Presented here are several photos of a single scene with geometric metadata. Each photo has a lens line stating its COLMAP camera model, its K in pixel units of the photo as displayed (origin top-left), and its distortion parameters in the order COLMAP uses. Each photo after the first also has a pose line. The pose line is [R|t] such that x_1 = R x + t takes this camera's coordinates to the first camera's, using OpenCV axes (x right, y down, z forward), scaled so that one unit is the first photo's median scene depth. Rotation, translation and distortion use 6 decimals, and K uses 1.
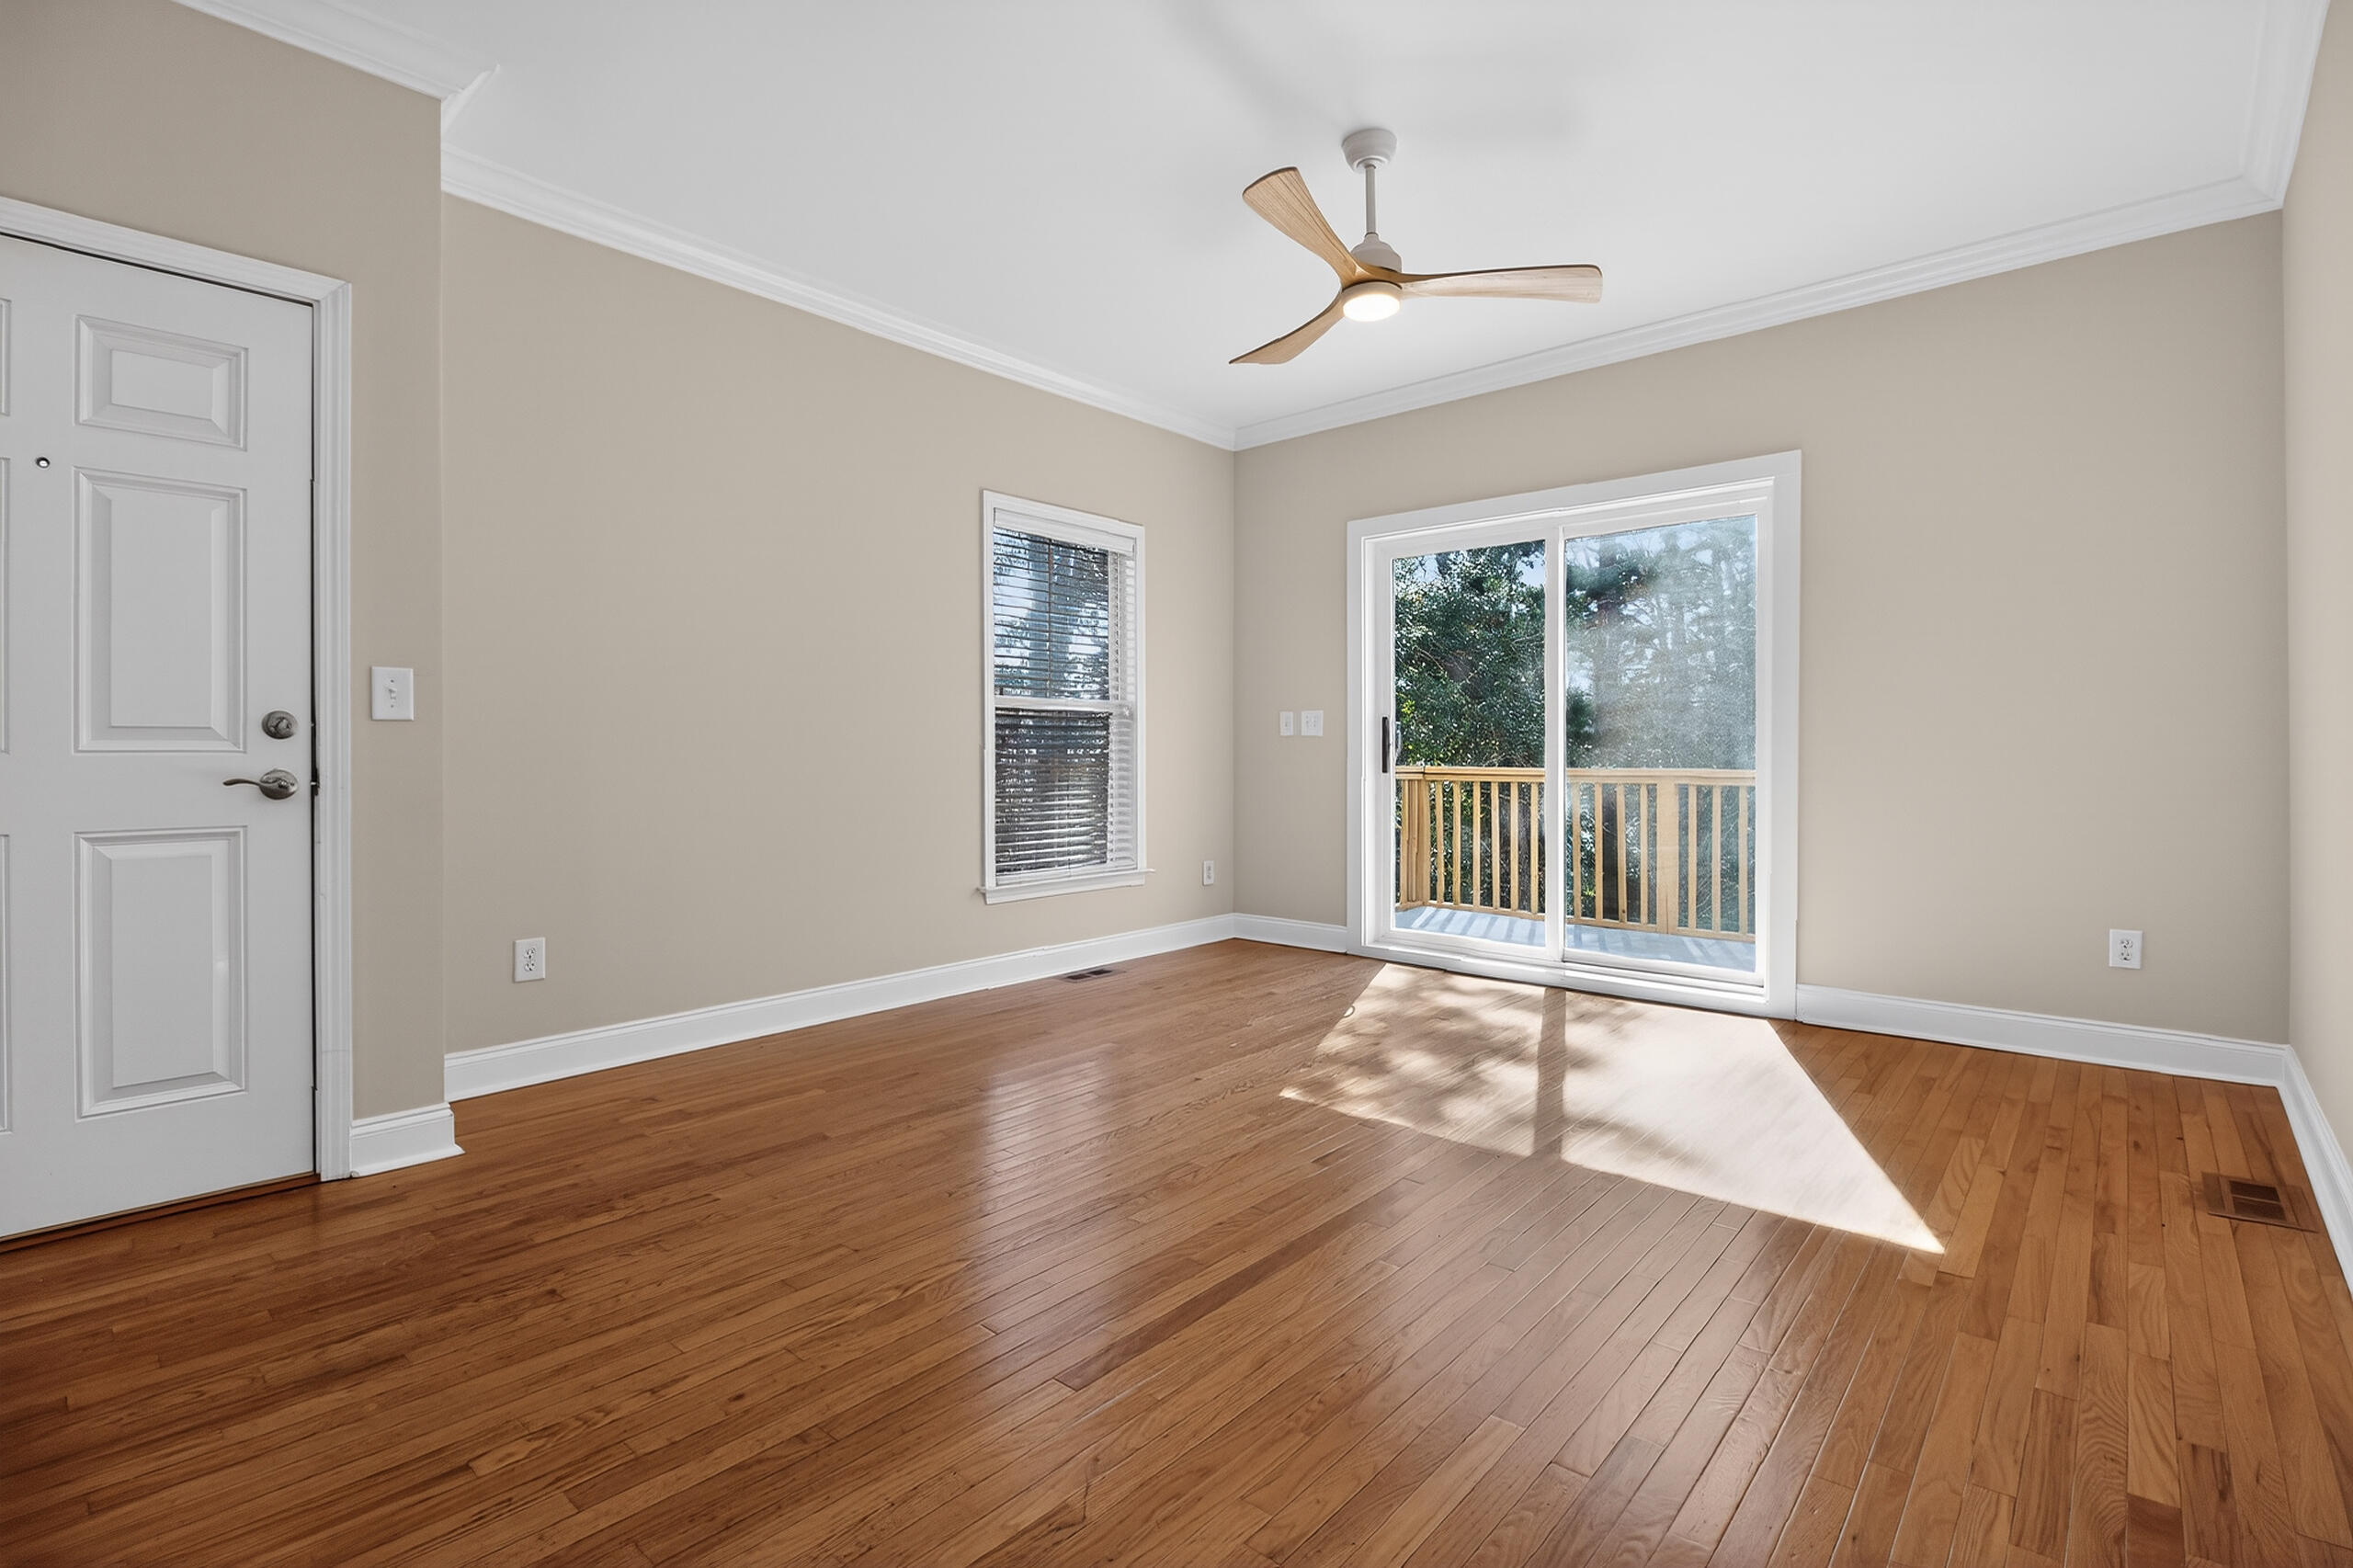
lens RADIAL K [[1080.7, 0, 1171.8], [0, 1080.7, 760.9], [0, 0, 1]] dist [-0.001629, 0.000995]
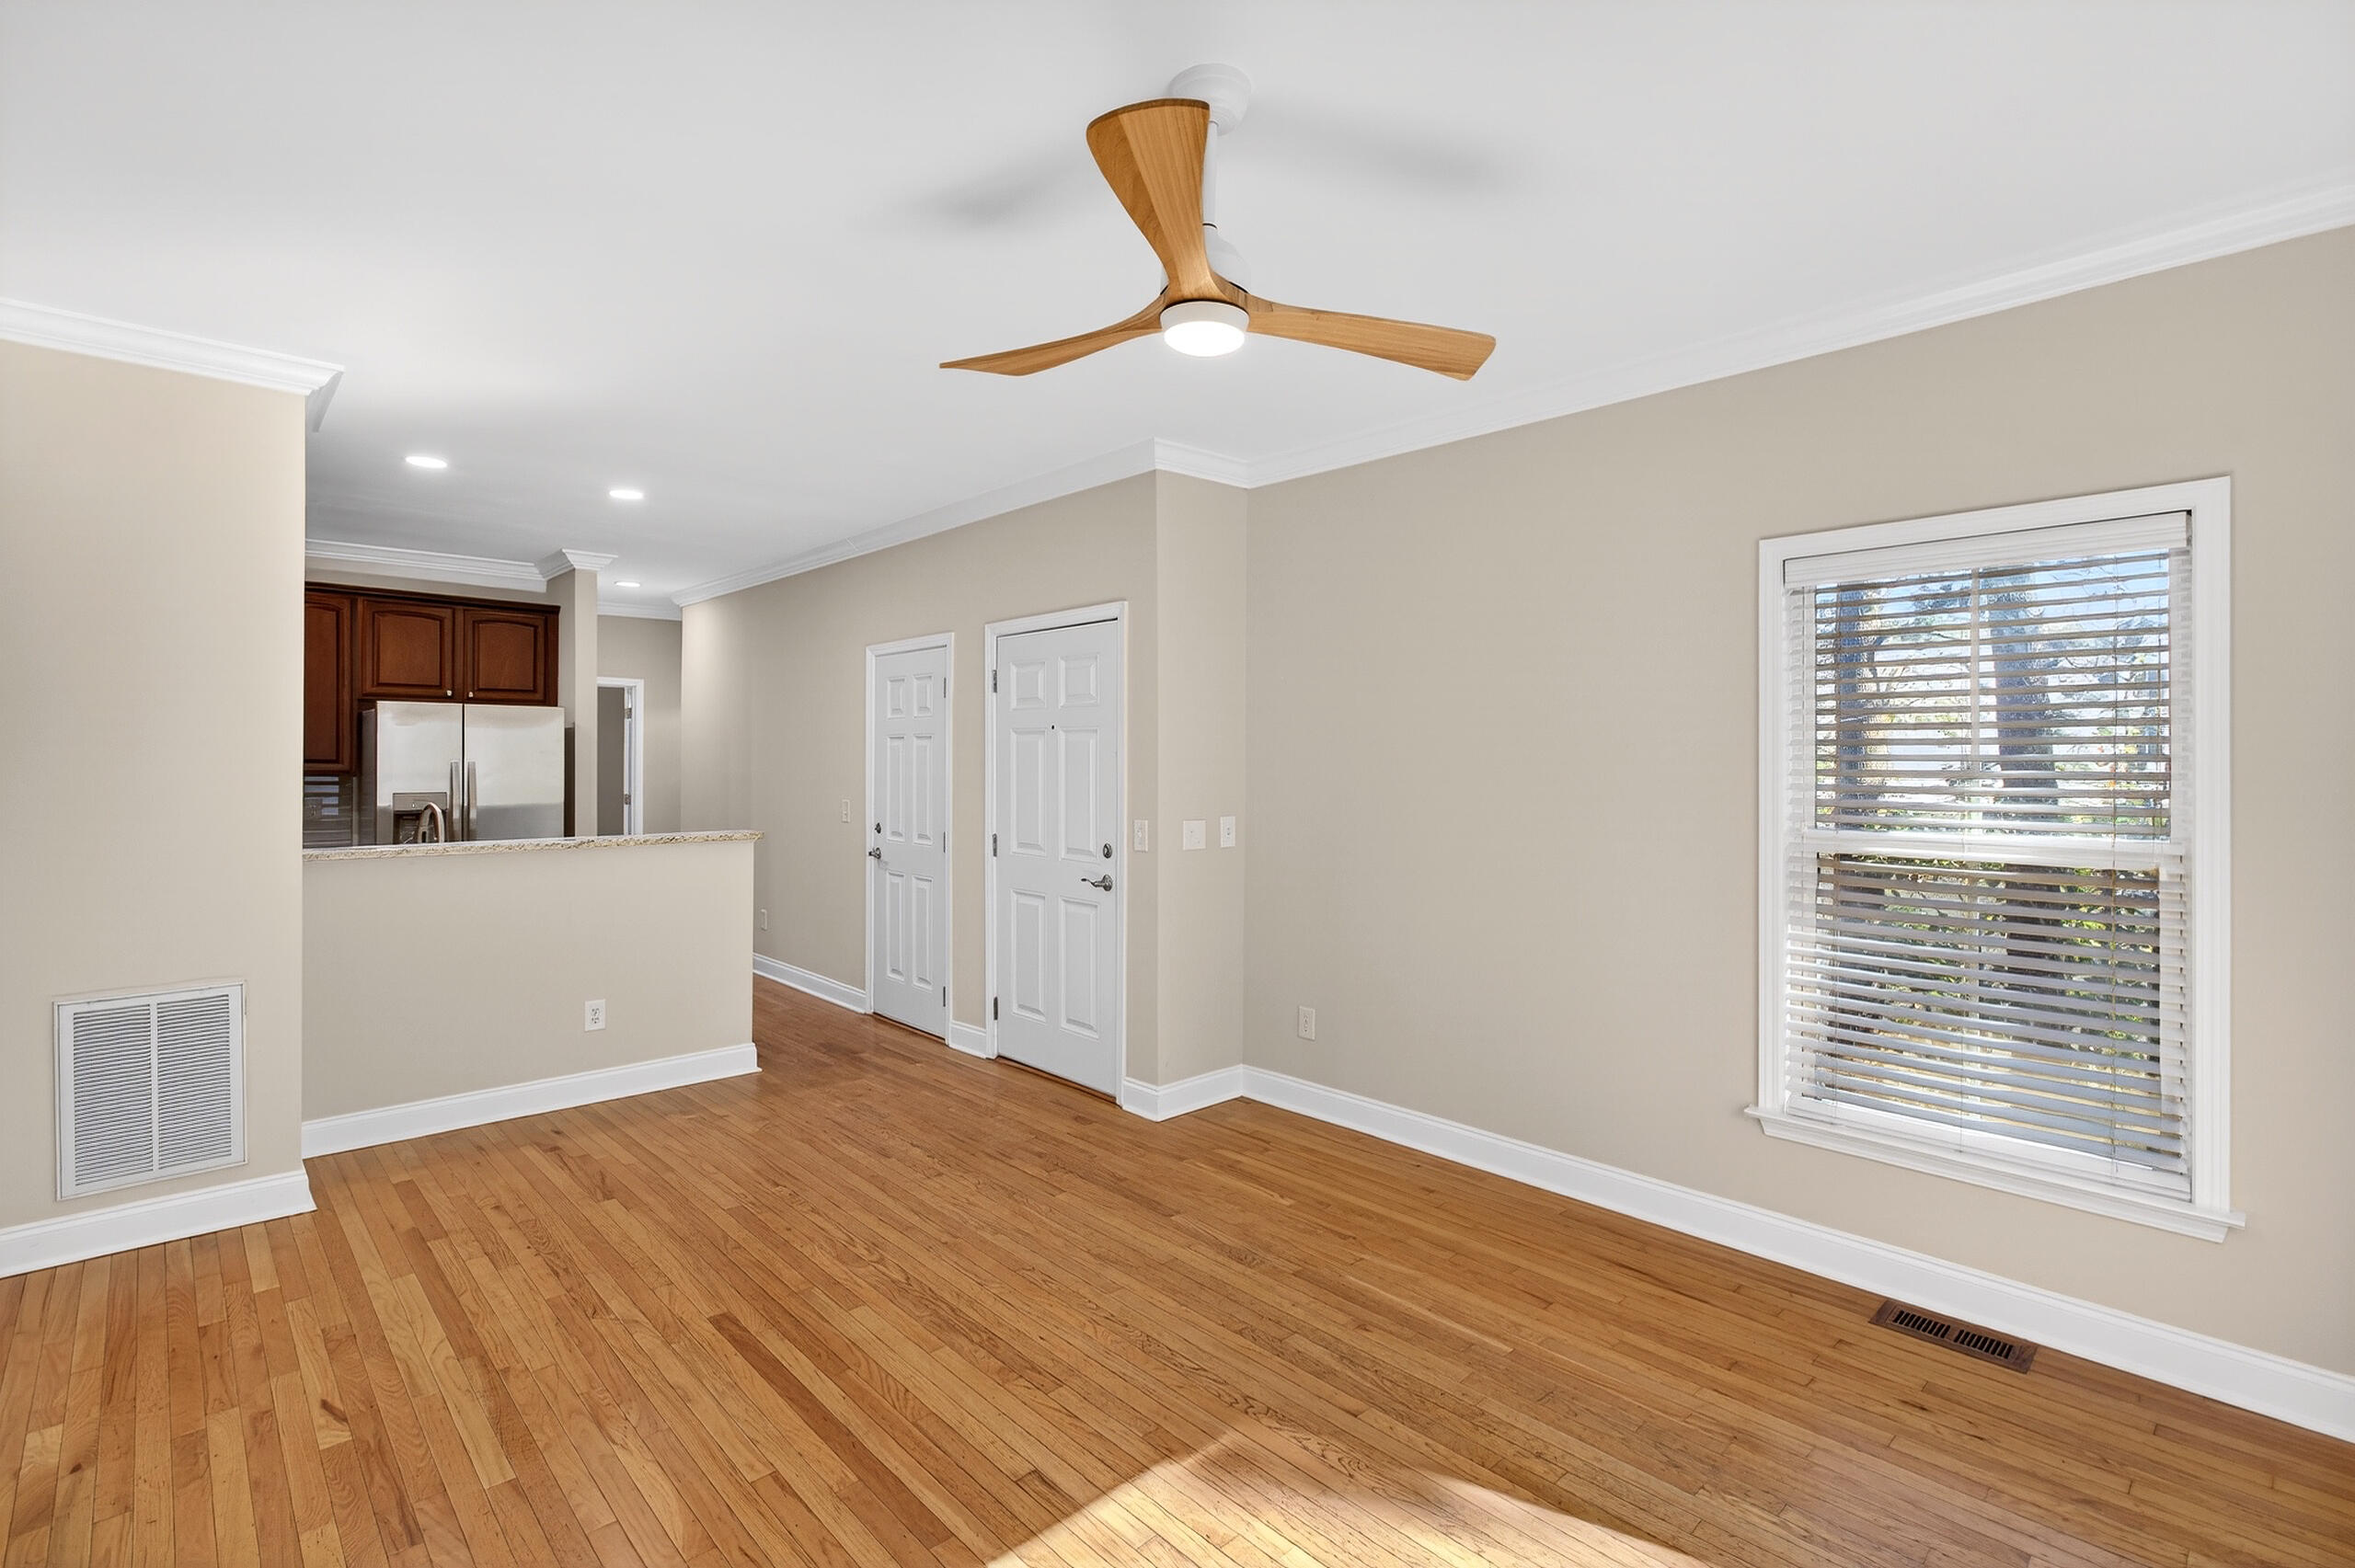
lens RADIAL K [[1081.5, 0, 1172.8], [0, 1081.5, 760.9], [0, 0, 1]] dist [-0.001629, 0.000995]
pose [[-0.090696, 0.000294, -0.995879, 0.988330], [-0.010547, 0.999944, 0.001256, -0.184559], [0.995823, 0.010617, -0.090688, 1.223526]]
